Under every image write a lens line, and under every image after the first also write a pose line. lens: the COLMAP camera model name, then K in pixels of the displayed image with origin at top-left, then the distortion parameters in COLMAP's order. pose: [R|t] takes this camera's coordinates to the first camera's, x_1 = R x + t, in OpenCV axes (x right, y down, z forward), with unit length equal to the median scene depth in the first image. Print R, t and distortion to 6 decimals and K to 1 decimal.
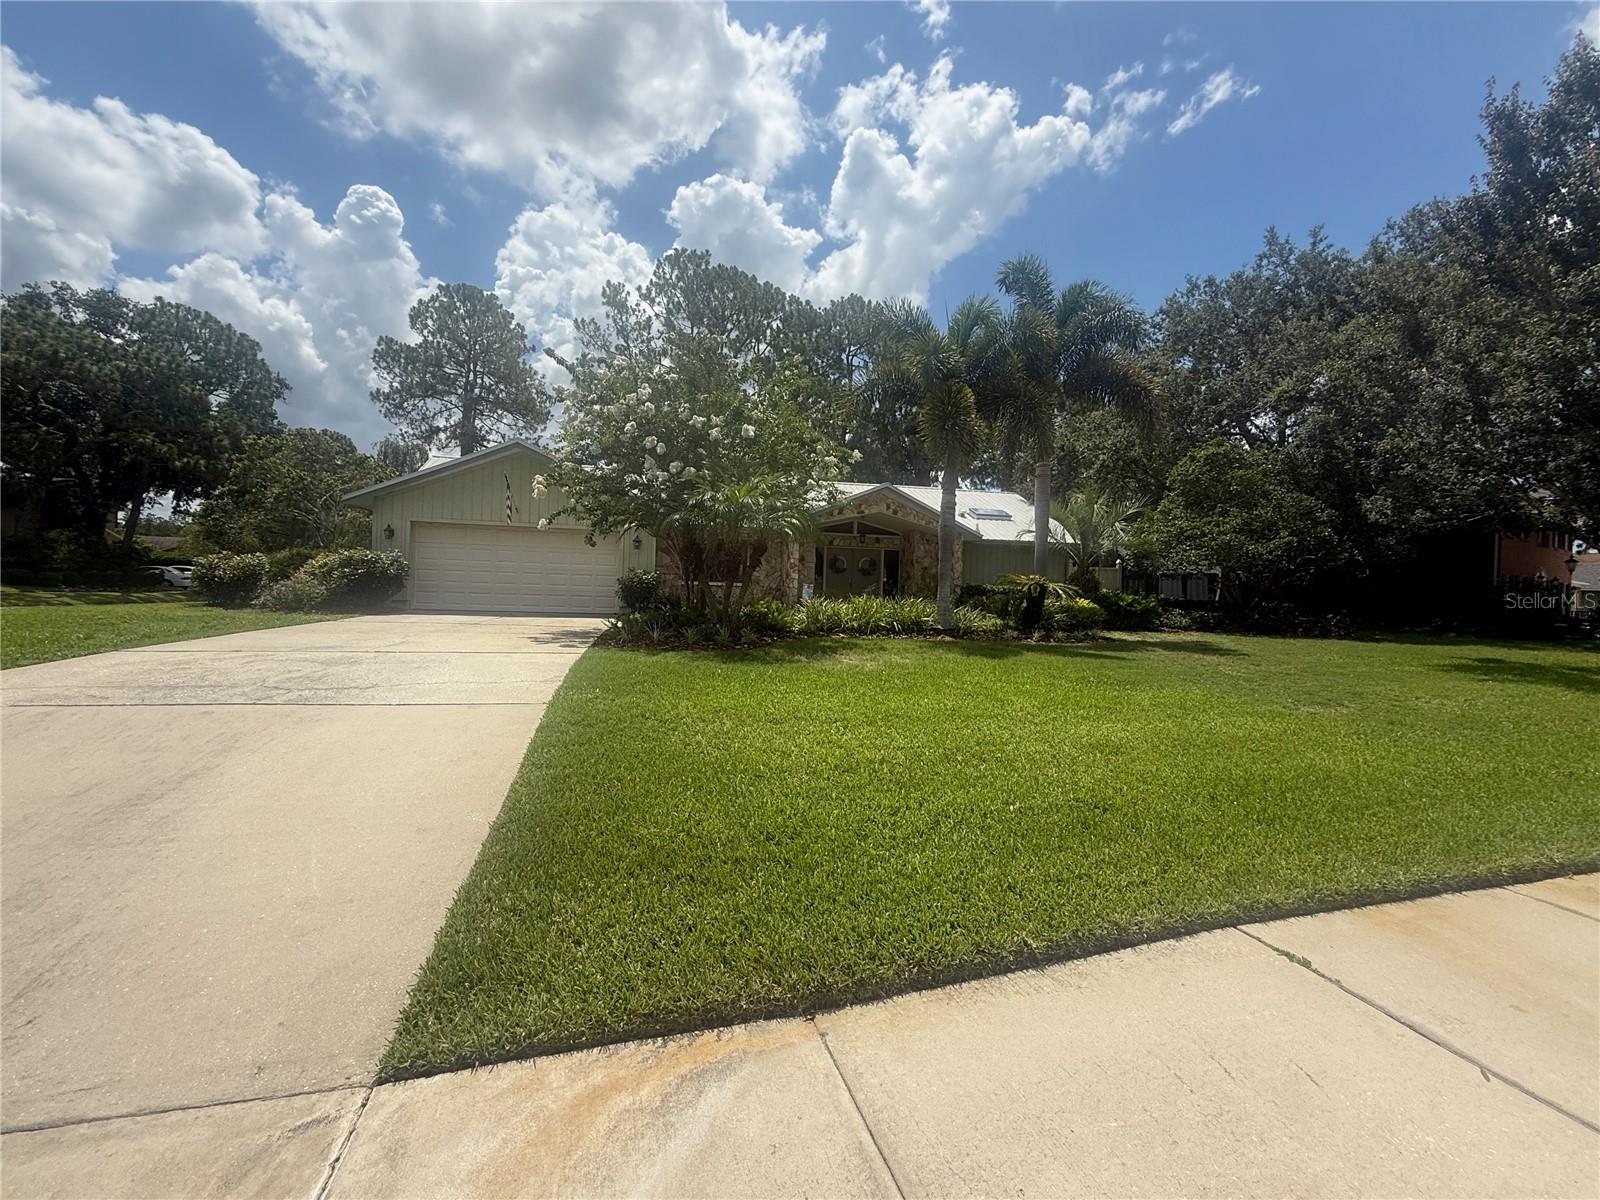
lens RADIAL K [[691.0, 0, 800.0], [0, 691.0, 600.0], [0, 0, 1]] dist [-0.001099, 0.008561]
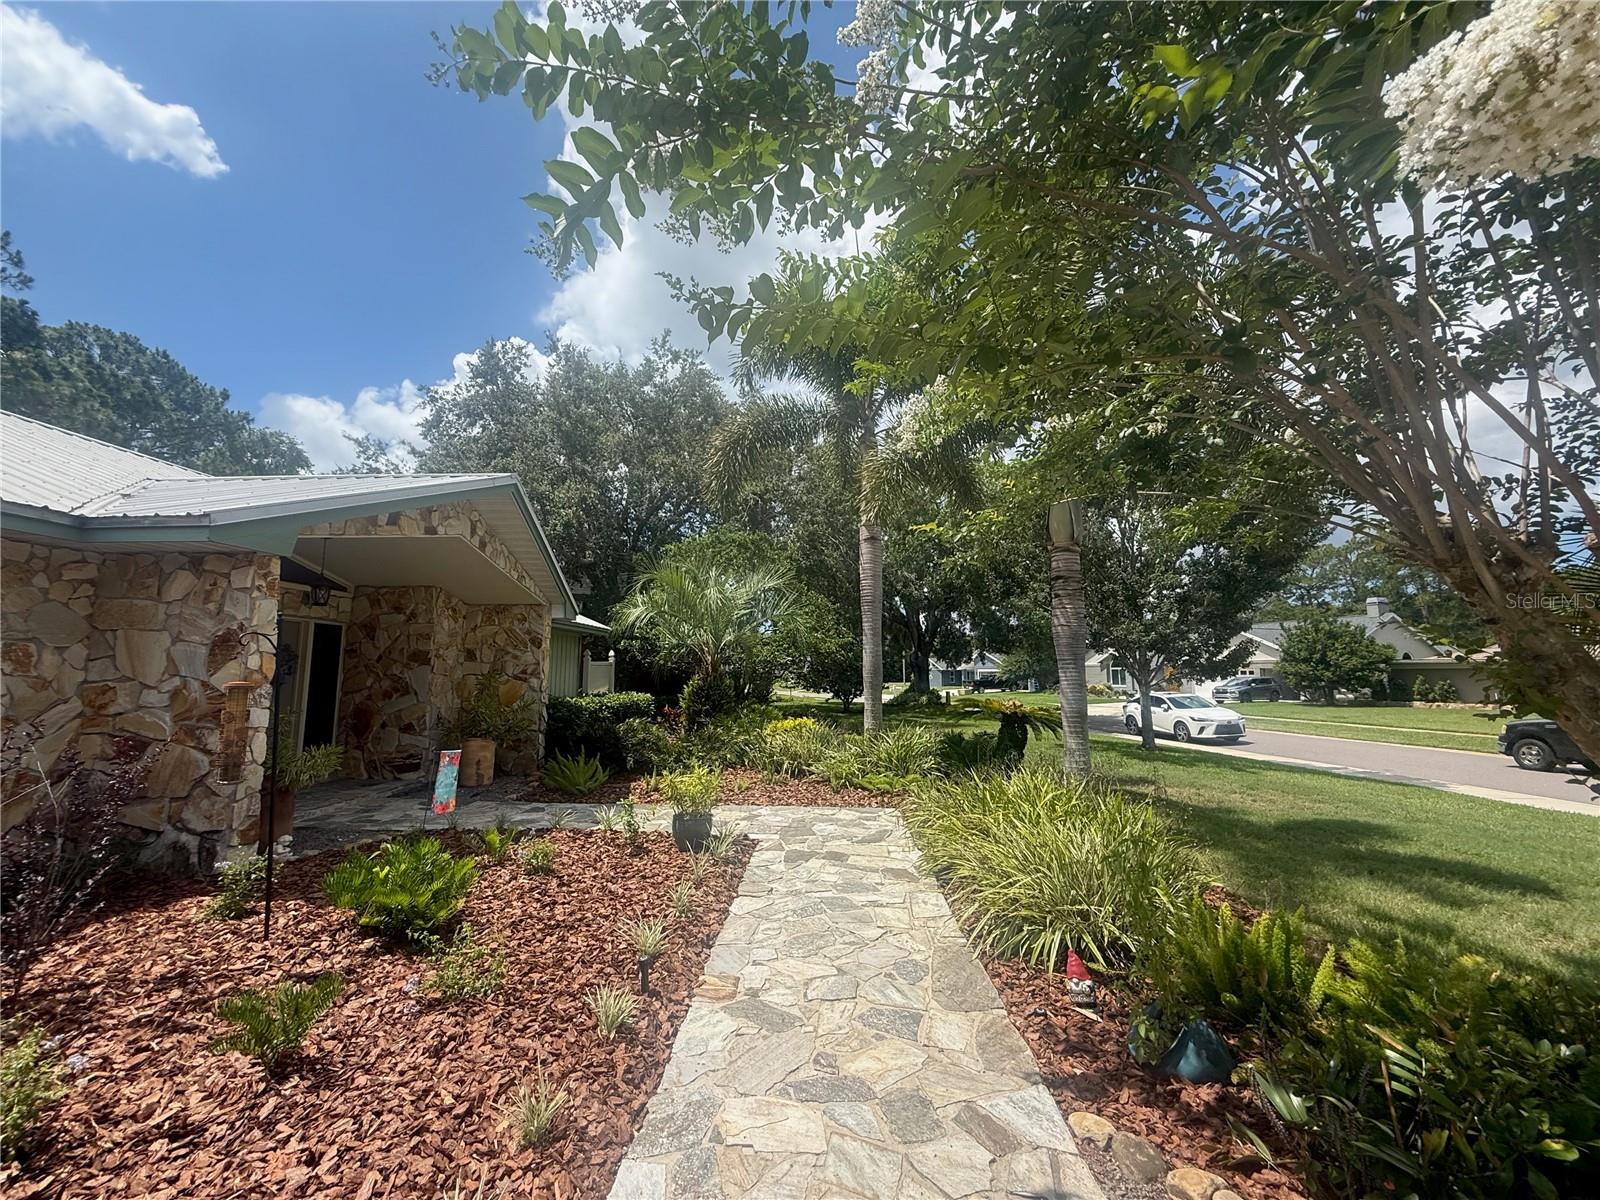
lens RADIAL K [[631.7, 0, 800.0], [0, 631.7, 600.0], [0, 0, 1]] dist [0.000348, -0.000052]
pose [[0.241041, 0.085680, 0.966725, -0.123636], [0.017596, 0.995546, -0.092622, -0.033660], [-0.970355, 0.039336, 0.238460, 0.457563]]
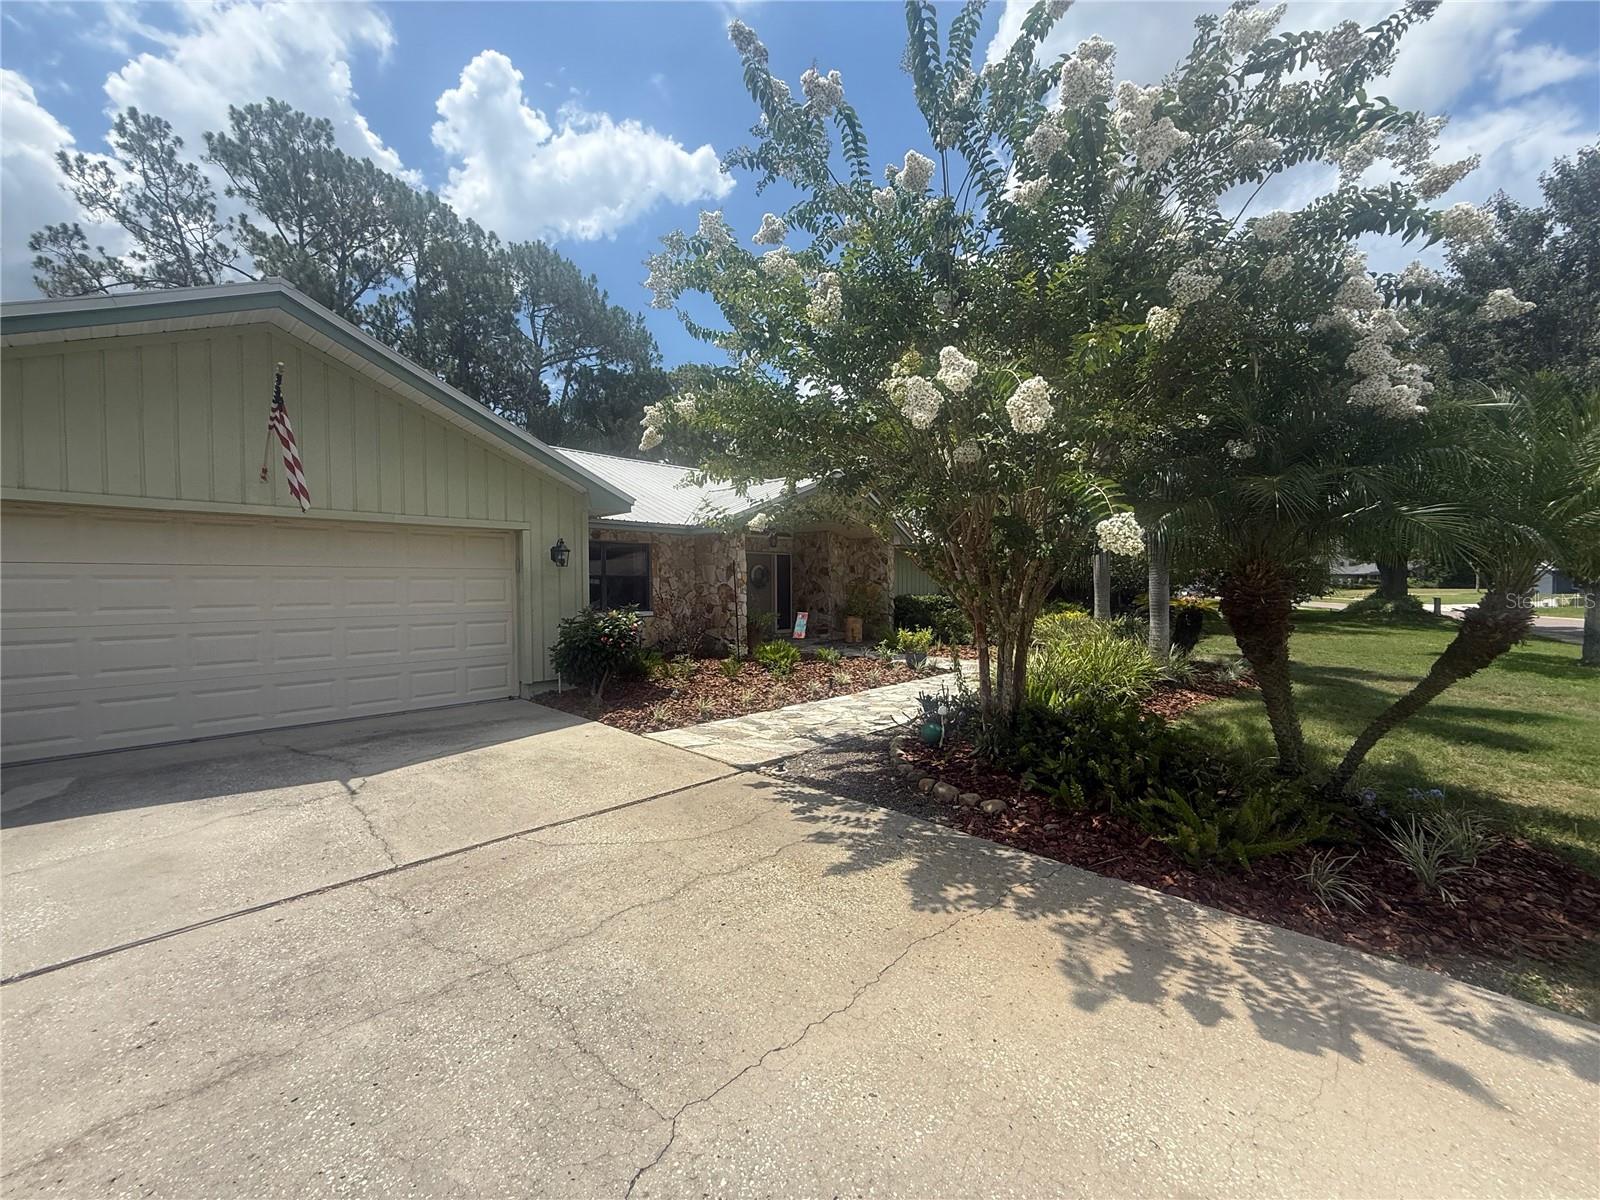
lens RADIAL K [[631.7, 0, 800.0], [0, 631.7, 600.0], [0, 0, 1]] dist [0.000348, -0.000052]
pose [[0.815880, -0.050231, 0.576036, -0.197826], [0.039105, 0.998732, 0.031703, -0.031239], [-0.576898, -0.003341, 0.816809, 0.288298]]
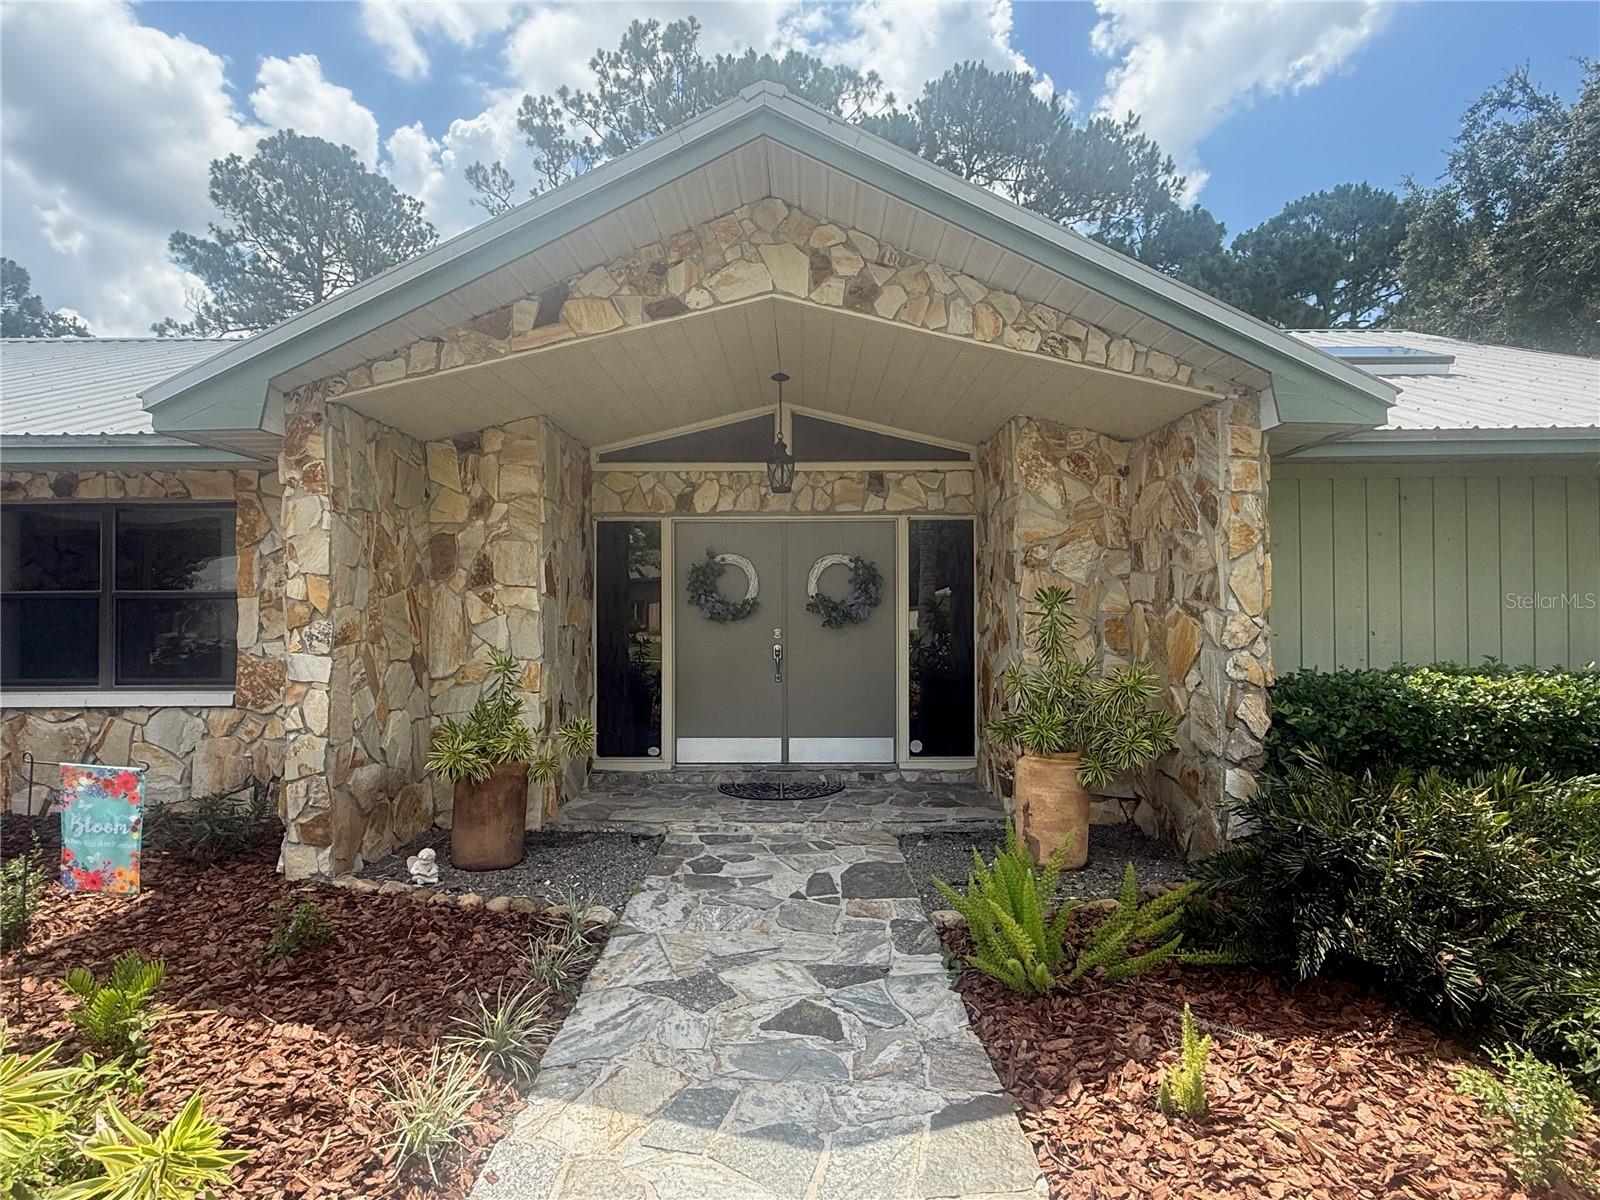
lens RADIAL K [[870.8, 0, 800.0], [0, 870.8, 600.0], [0, 0, 1]] dist [-0.001892, -0.000398]
pose [[0.978797, -0.037255, -0.201417, 0.105592], [0.032264, 0.999087, -0.028009, -0.026474], [0.202276, 0.020917, 0.979105, 0.496239]]
